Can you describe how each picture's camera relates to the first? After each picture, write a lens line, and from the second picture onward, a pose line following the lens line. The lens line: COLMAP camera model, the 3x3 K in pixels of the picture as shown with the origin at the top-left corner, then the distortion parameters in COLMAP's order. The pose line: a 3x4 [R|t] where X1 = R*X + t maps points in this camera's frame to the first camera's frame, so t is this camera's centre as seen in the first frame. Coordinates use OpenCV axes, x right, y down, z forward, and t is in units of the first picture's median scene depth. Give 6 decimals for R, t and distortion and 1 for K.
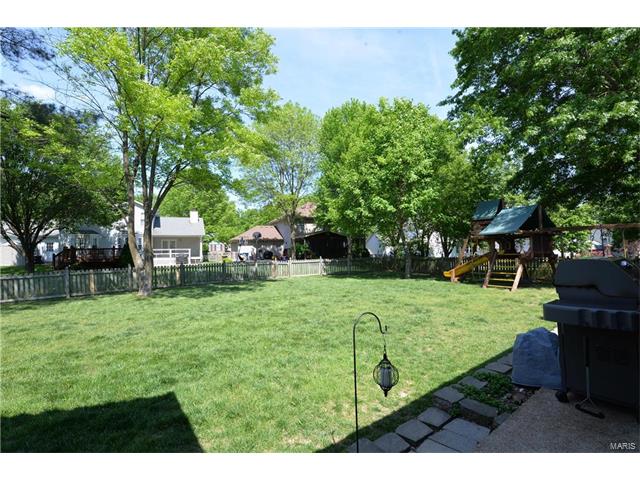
lens RADIAL K [[290.4, 0, 321.3], [0, 290.4, 242.1], [0, 0, 1]] dist [-0.014879, -0.000763]
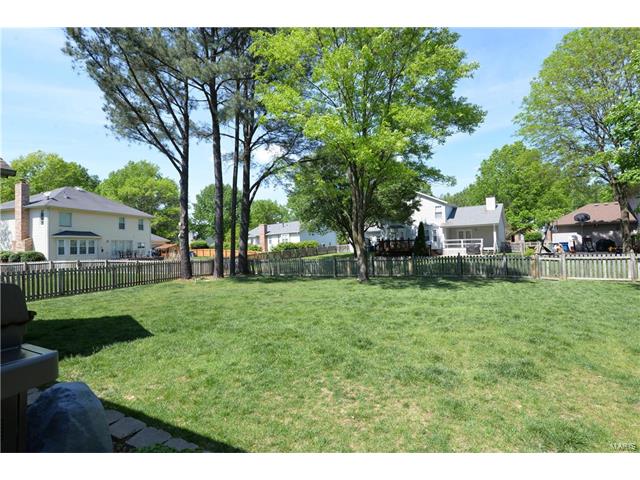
lens RADIAL K [[290.4, 0, 320.3], [0, 290.4, 243.5], [0, 0, 1]] dist [-0.014879, -0.000763]
pose [[0.462599, -0.003980, -0.886559, 0.134360], [0.042939, 0.998917, 0.017921, -0.000196], [0.885527, -0.046358, 0.462268, 0.103693]]
